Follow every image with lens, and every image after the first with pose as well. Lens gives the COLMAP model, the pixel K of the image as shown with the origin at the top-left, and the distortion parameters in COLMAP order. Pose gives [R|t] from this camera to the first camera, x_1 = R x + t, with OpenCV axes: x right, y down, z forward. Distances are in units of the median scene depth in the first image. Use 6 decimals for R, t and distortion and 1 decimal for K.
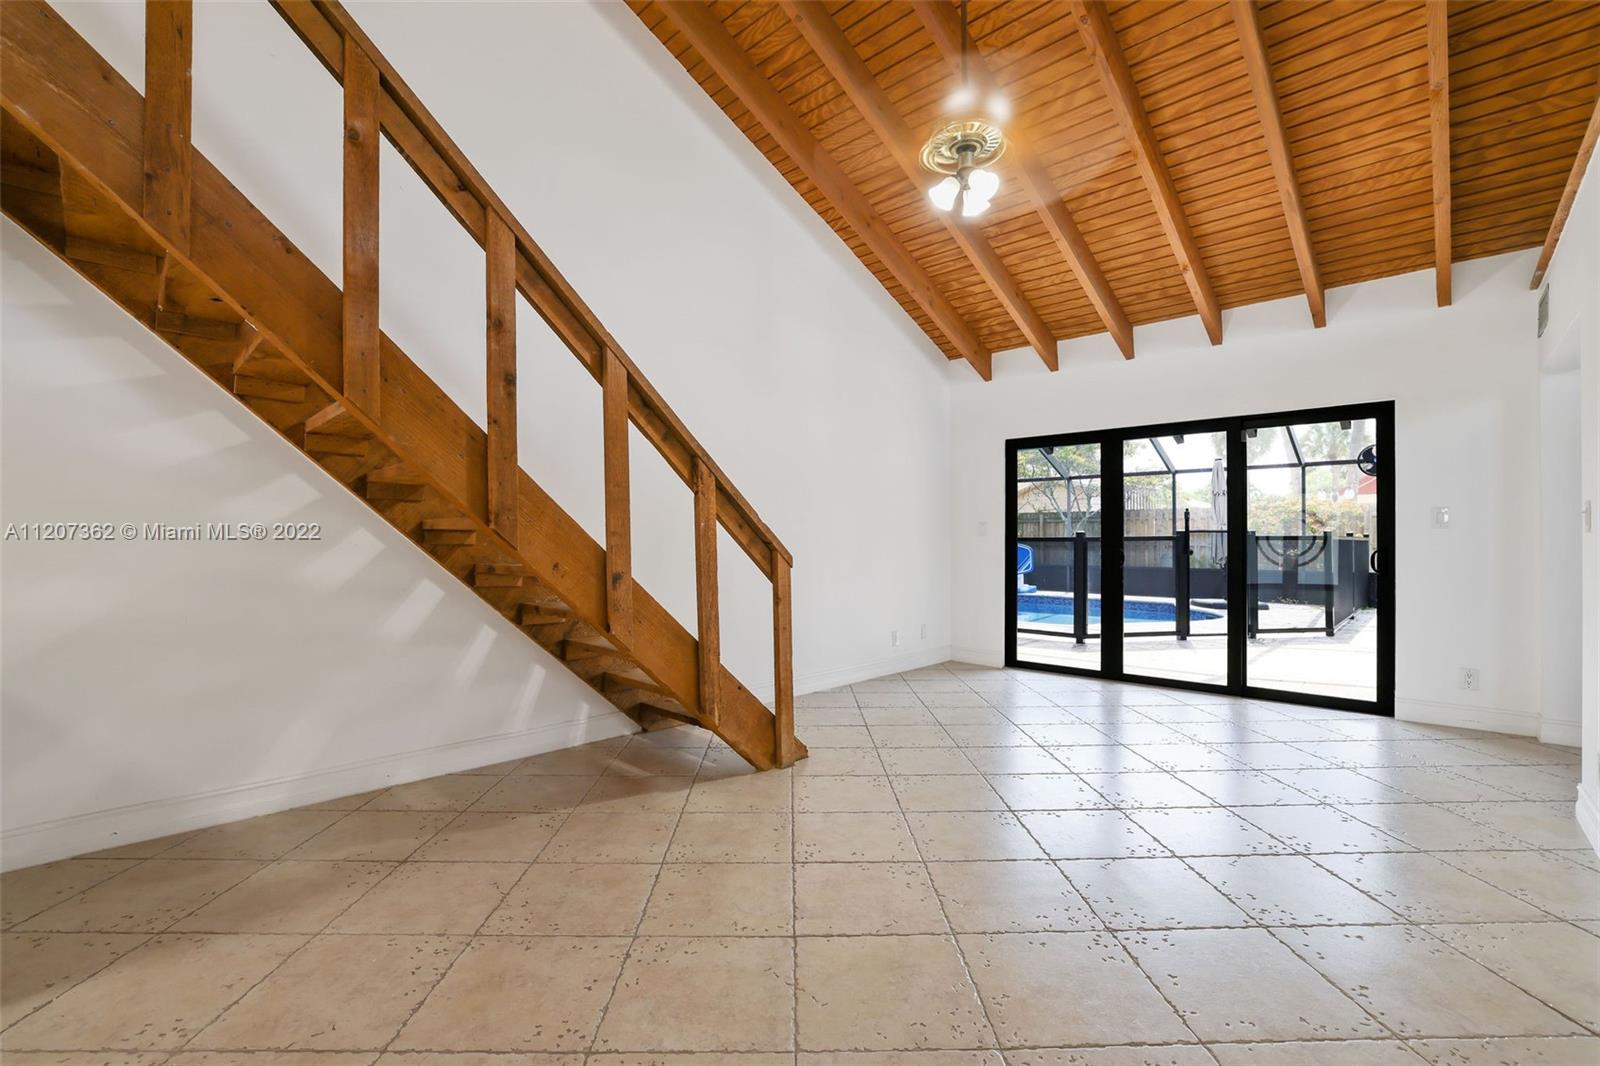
lens RADIAL K [[694.8, 0, 801.7], [0, 694.8, 531.8], [0, 0, 1]] dist [-0.039581, 0.009937]
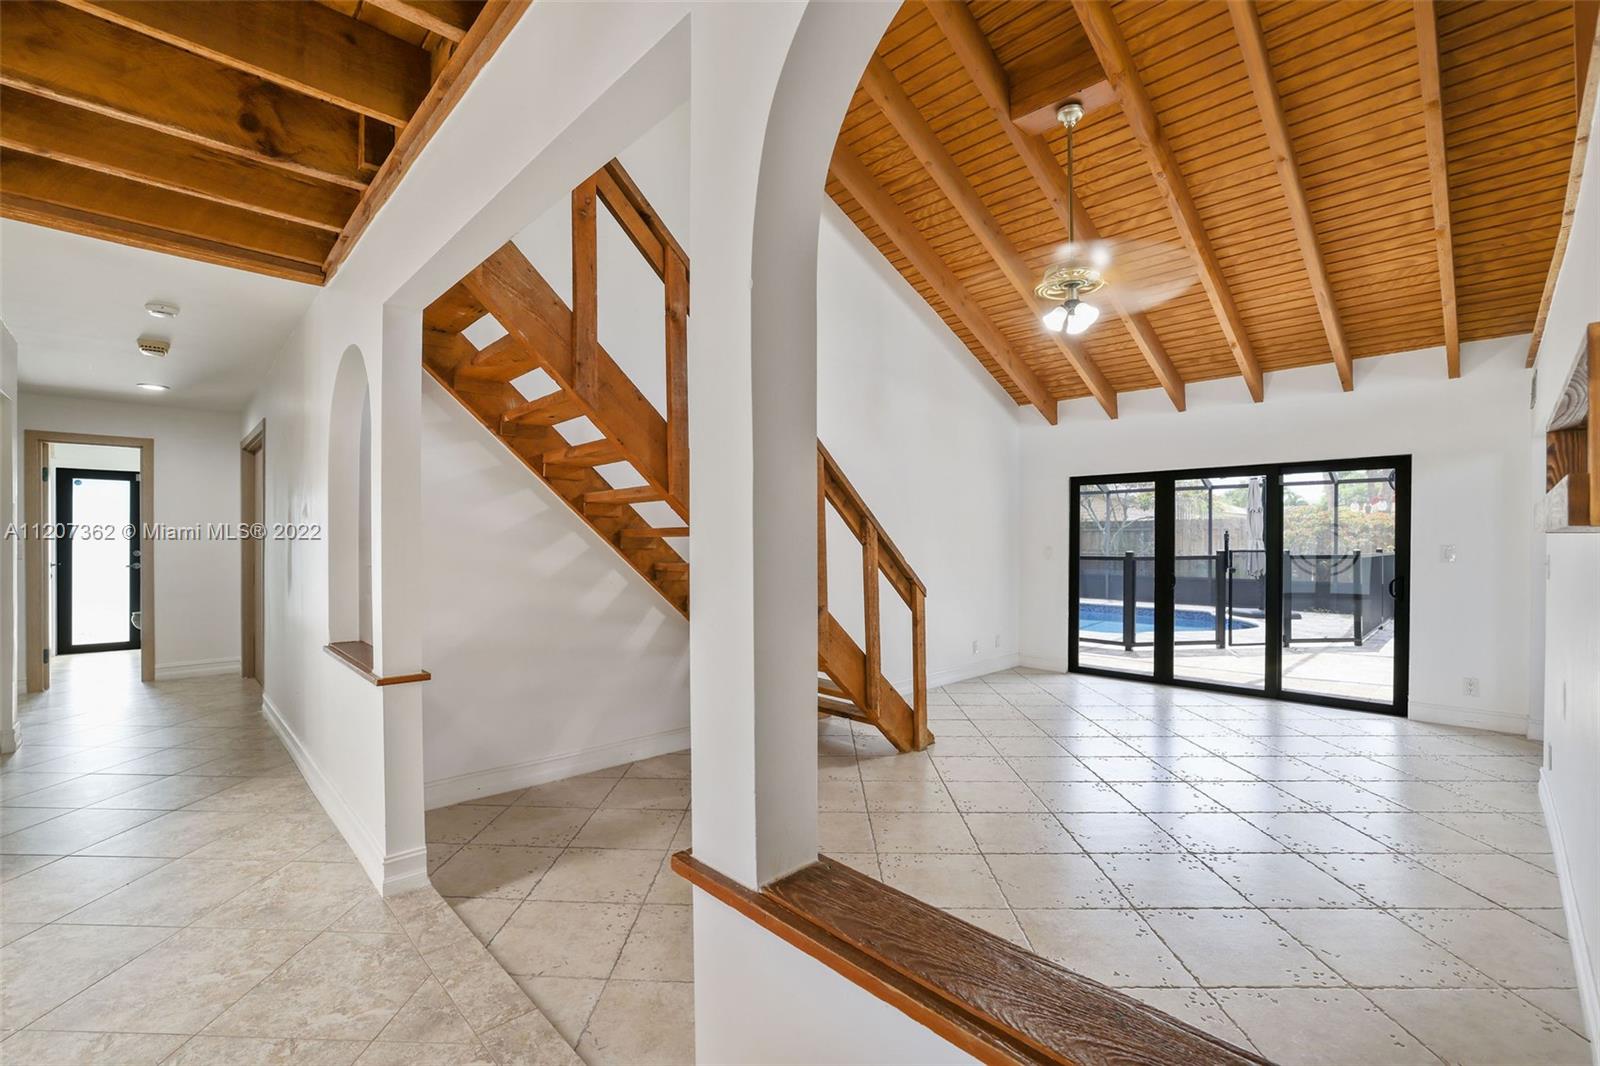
lens RADIAL K [[694.8, 0, 792.0], [0, 694.8, 539.6], [0, 0, 1]] dist [-0.039581, 0.009937]
pose [[0.999082, 0.000215, -0.042828, -0.205845], [0.000350, 0.999913, 0.013187, -0.072027], [0.042827, -0.013190, 0.998995, -0.300022]]
